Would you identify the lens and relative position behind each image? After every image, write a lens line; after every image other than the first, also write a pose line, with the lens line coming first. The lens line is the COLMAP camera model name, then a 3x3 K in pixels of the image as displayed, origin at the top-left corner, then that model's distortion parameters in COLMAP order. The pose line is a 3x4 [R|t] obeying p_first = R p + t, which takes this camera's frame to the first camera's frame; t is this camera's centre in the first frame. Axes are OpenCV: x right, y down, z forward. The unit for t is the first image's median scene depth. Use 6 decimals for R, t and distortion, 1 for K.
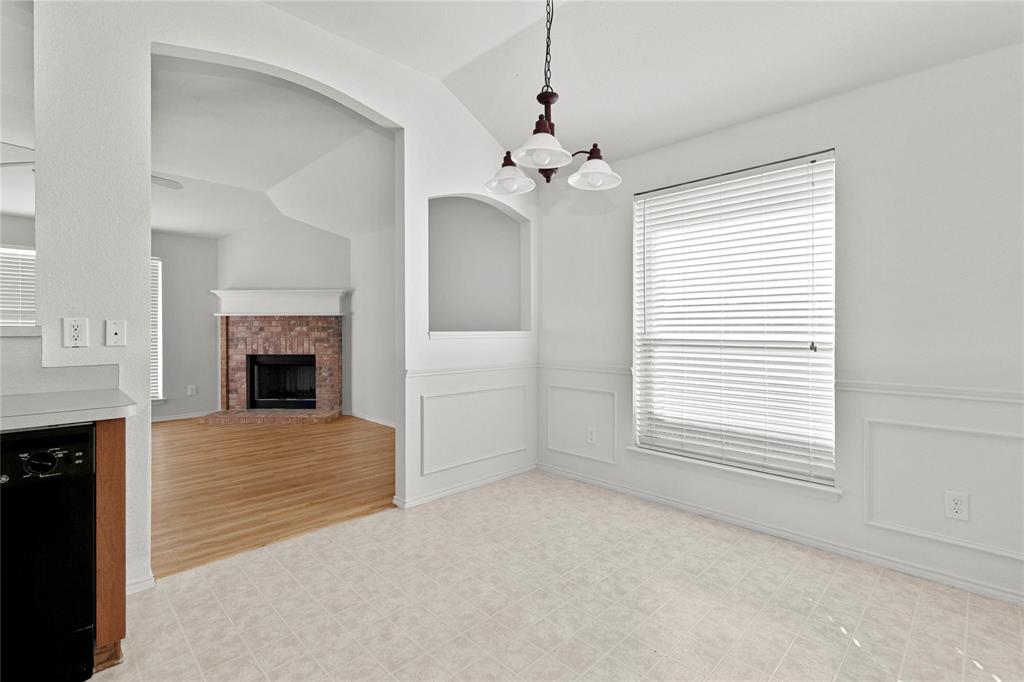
lens RADIAL K [[469.9, 0, 508.8], [0, 469.9, 344.0], [0, 0, 1]] dist [-0.001539, -0.000558]
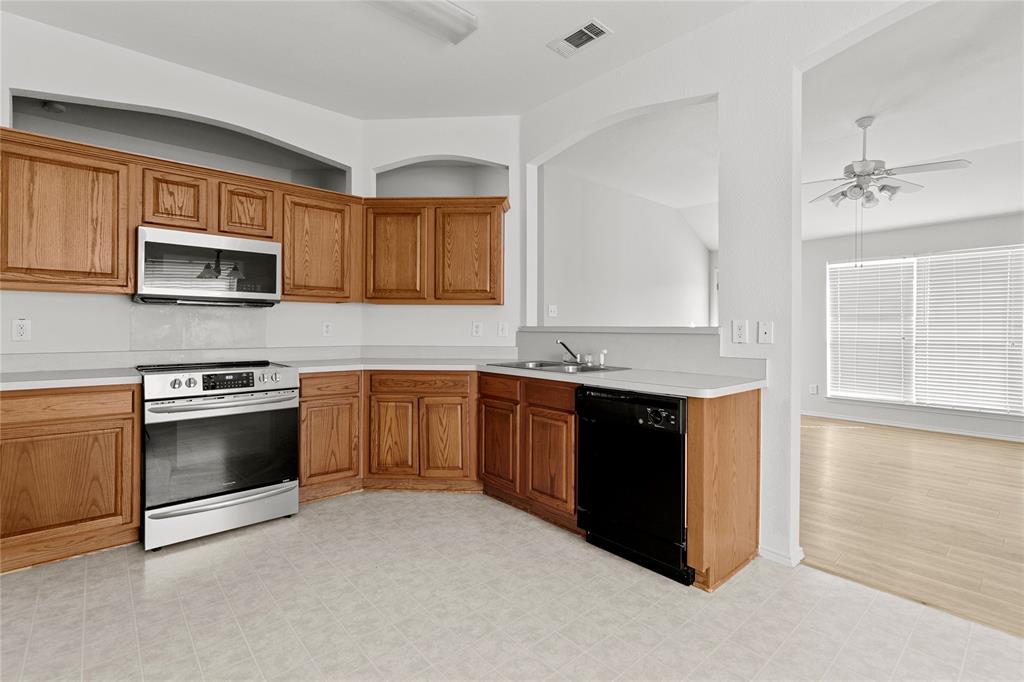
lens RADIAL K [[469.9, 0, 501.1], [0, 469.9, 327.0], [0, 0, 1]] dist [-0.001539, -0.000558]
pose [[-0.056784, -0.003428, -0.998381, 0.121345], [-0.035524, 0.999368, -0.001411, -0.004427], [0.997754, 0.035386, -0.056870, 0.120991]]
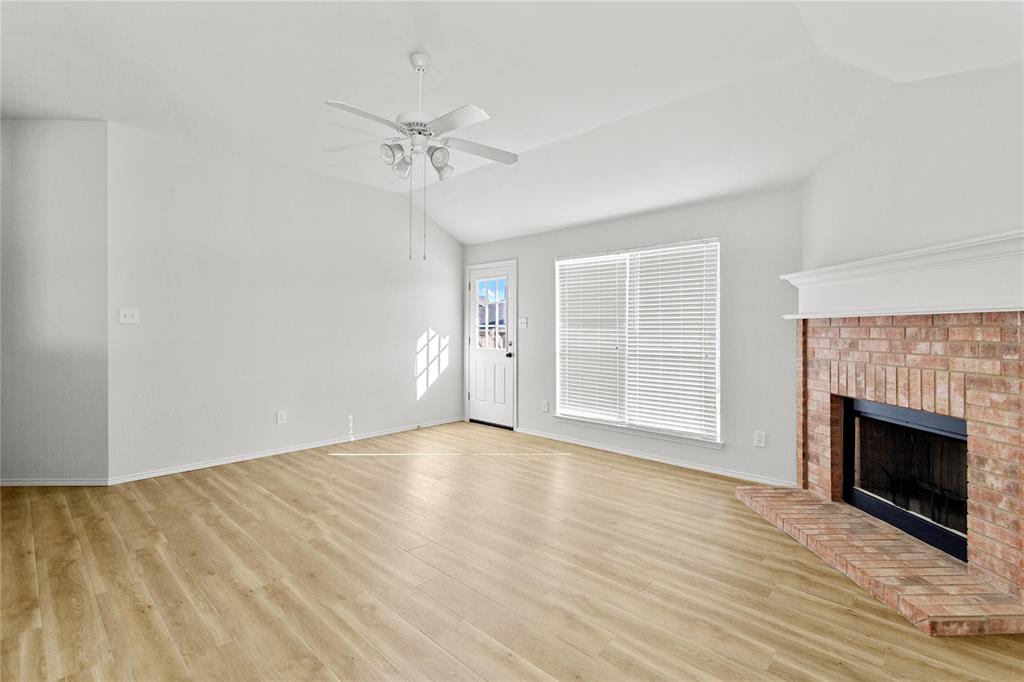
lens RADIAL K [[469.9, 0, 505.7], [0, 469.9, 320.7], [0, 0, 1]] dist [-0.001539, -0.000558]
pose [[0.034265, -0.017330, -0.999263, -0.059353], [-0.033898, 0.999254, -0.018492, -0.035292], [0.998838, 0.034507, 0.033652, 0.628048]]
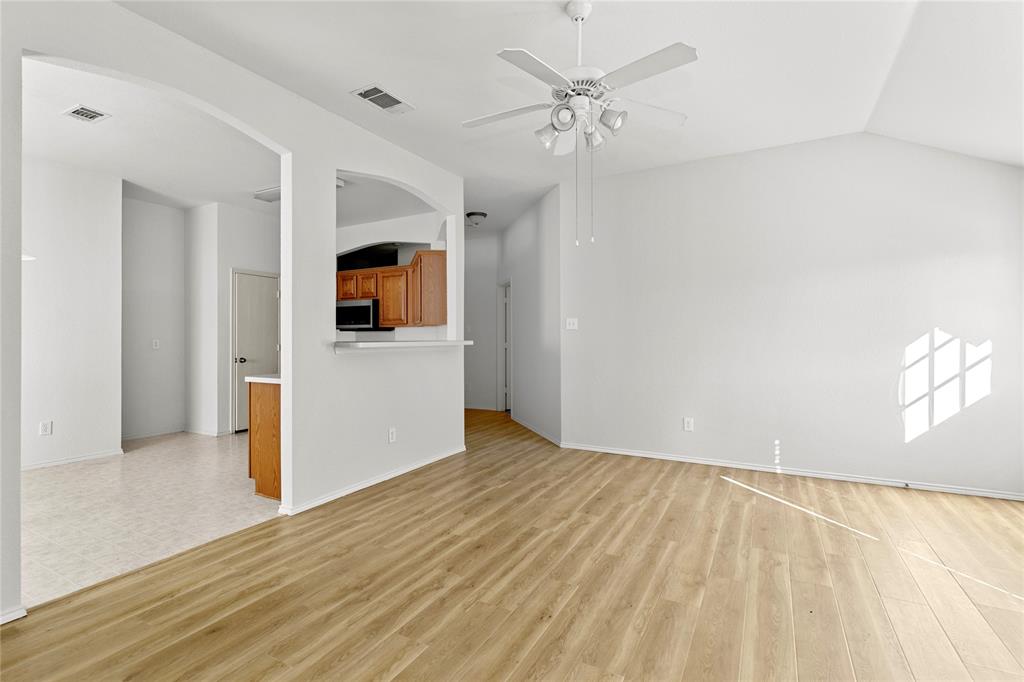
lens RADIAL K [[469.9, 0, 511.1], [0, 469.9, 340.3], [0, 0, 1]] dist [-0.001539, -0.000558]
pose [[-0.956700, 0.005511, -0.291022, -0.353614], [-0.005202, 0.999337, 0.036026, -0.036205], [0.291028, 0.035980, -0.956038, 0.906941]]
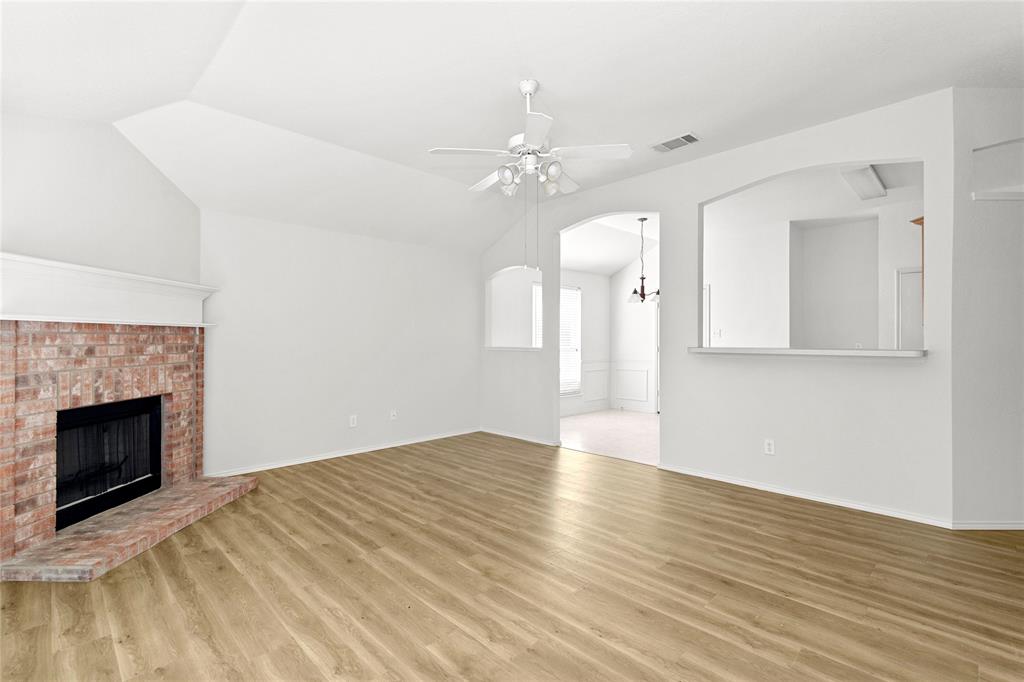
lens RADIAL K [[469.9, 0, 512.3], [0, 469.9, 331.7], [0, 0, 1]] dist [-0.001539, -0.000558]
pose [[-0.012227, 0.016015, 0.999797, -0.999947], [0.028921, 0.999459, -0.015656, -0.031861], [-0.999507, 0.028723, -0.012683, 0.583545]]
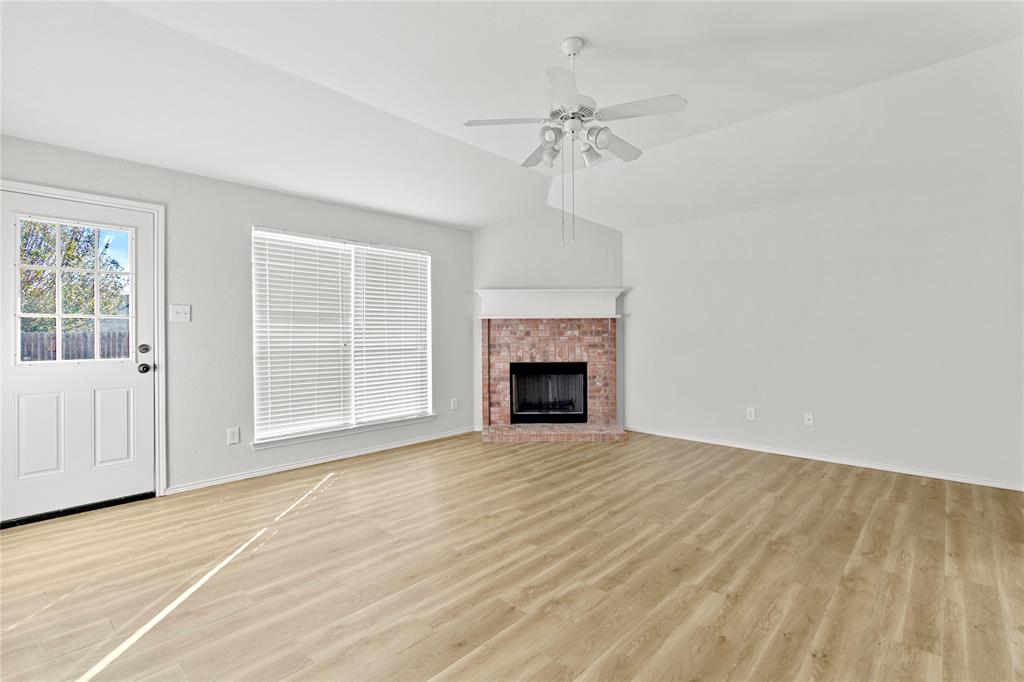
lens RADIAL K [[469.9, 0, 512.7], [0, 469.9, 325.5], [0, 0, 1]] dist [-0.001539, -0.000558]
pose [[0.998816, -0.003940, 0.048497, -0.596699], [0.006172, 0.998925, -0.045952, -0.006383], [-0.048264, 0.046197, 0.997766, 0.118471]]
